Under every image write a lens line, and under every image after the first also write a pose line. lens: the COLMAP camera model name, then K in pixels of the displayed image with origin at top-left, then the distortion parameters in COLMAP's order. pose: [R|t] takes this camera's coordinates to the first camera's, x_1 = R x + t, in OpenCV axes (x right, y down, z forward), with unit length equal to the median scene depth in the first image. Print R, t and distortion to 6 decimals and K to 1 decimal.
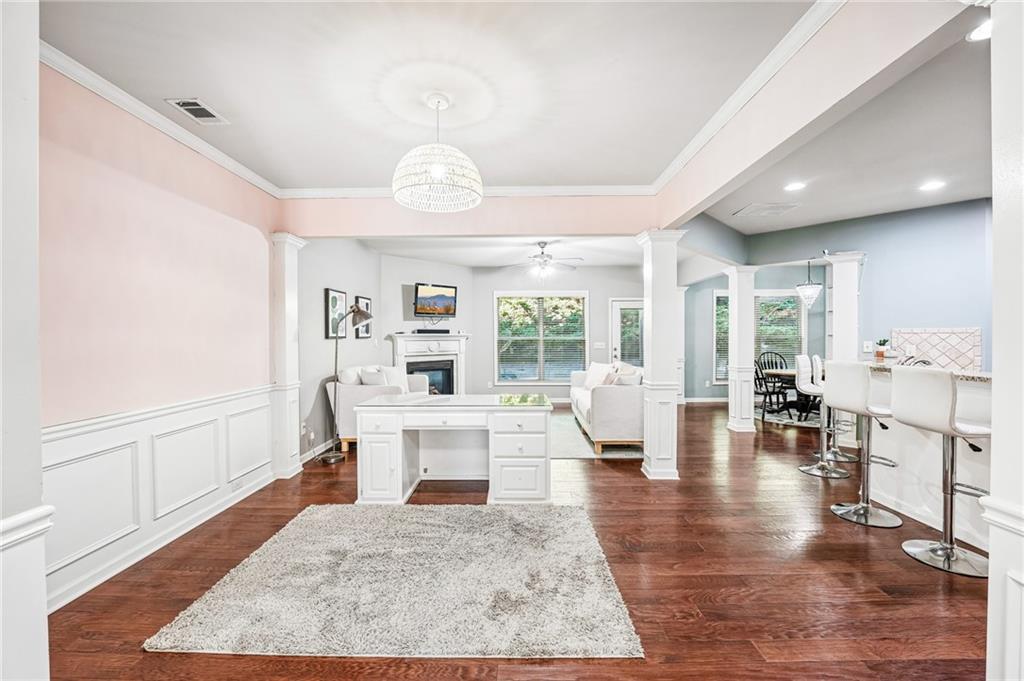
lens RADIAL K [[413.7, 0, 510.5], [0, 413.7, 341.1], [0, 0, 1]] dist [-0.030603, 0.003977]
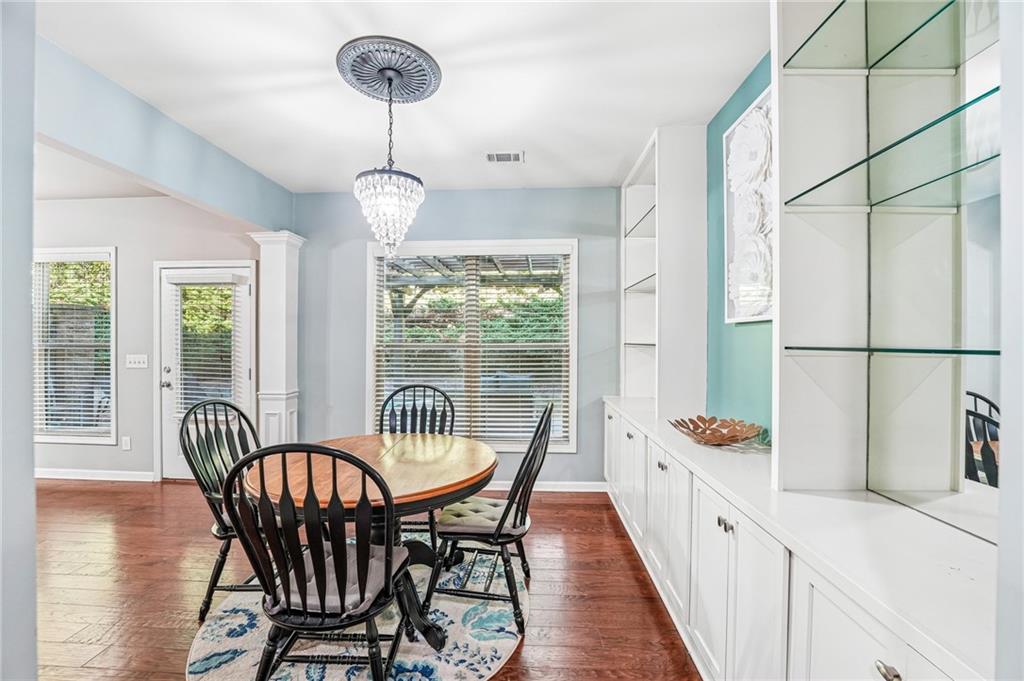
lens RADIAL K [[413.7, 0, 509.8], [0, 413.7, 342.9], [0, 0, 1]] dist [-0.030603, 0.003977]
pose [[0.999470, 0.006641, -0.031881, 0.863754], [-0.006892, 0.999946, -0.007780, -0.013210], [0.031828, 0.007996, 0.999461, 0.709132]]
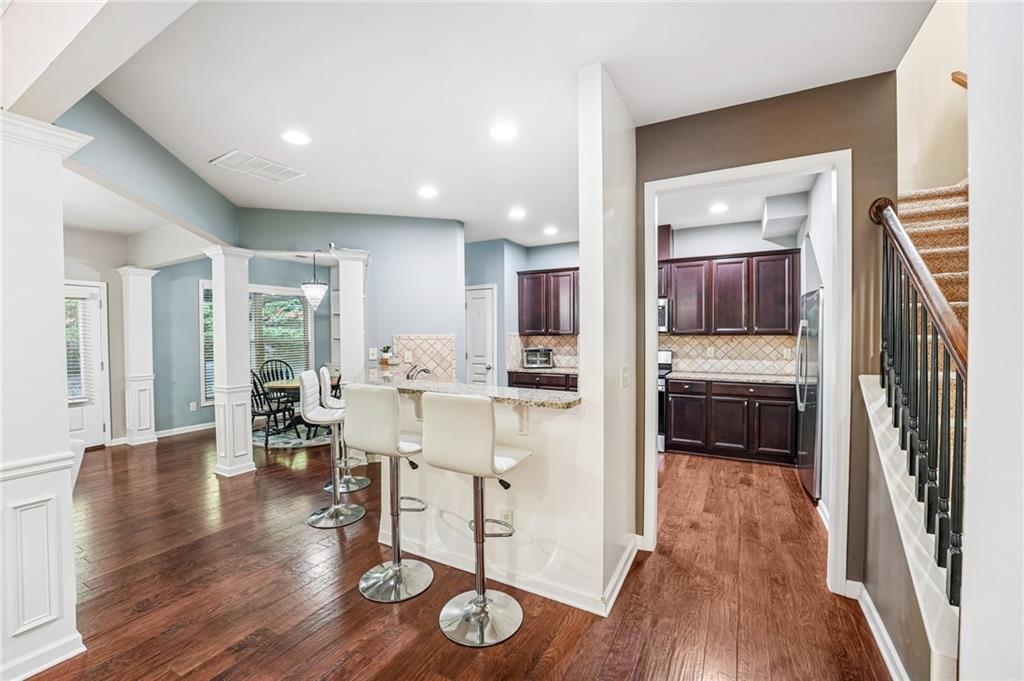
lens RADIAL K [[413.7, 0, 510.6], [0, 413.7, 341.2], [0, 0, 1]] dist [-0.030603, 0.003977]
pose [[0.475081, -0.014611, 0.879821, 0.144301], [0.014138, 0.999860, 0.008970, -0.014631], [-0.879829, 0.008177, 0.475221, 0.197229]]
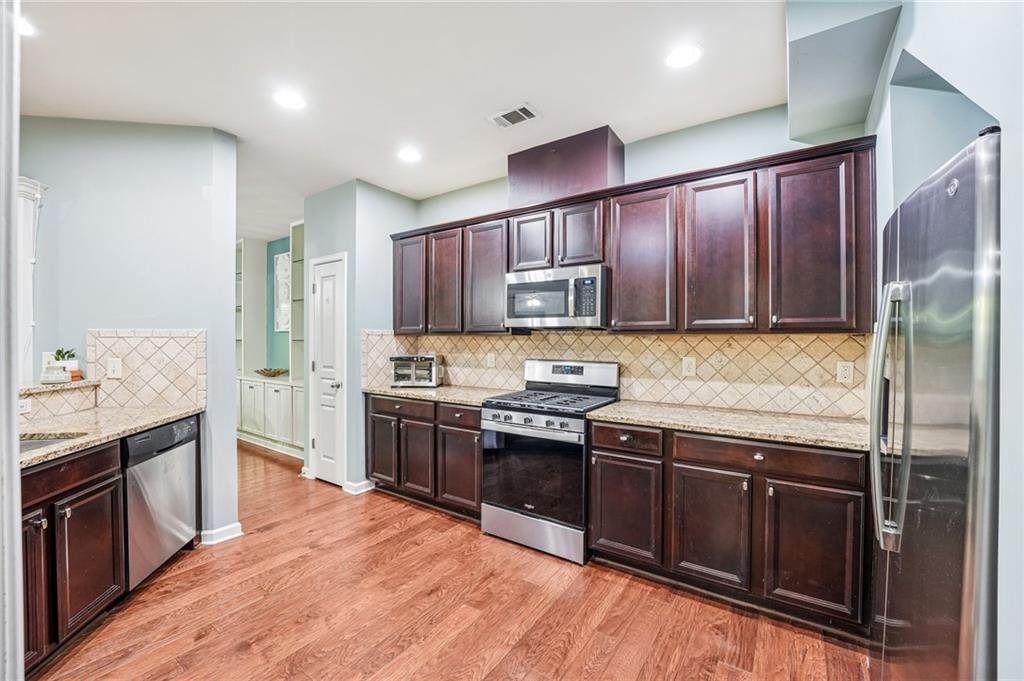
lens RADIAL K [[413.7, 0, 509.8], [0, 413.7, 340.9], [0, 0, 1]] dist [-0.030603, 0.003977]
pose [[0.555335, 0.001701, 0.831625, 0.582981], [0.005988, 0.999964, -0.006044, -0.005243], [-0.831605, 0.008336, 0.555305, 0.153621]]
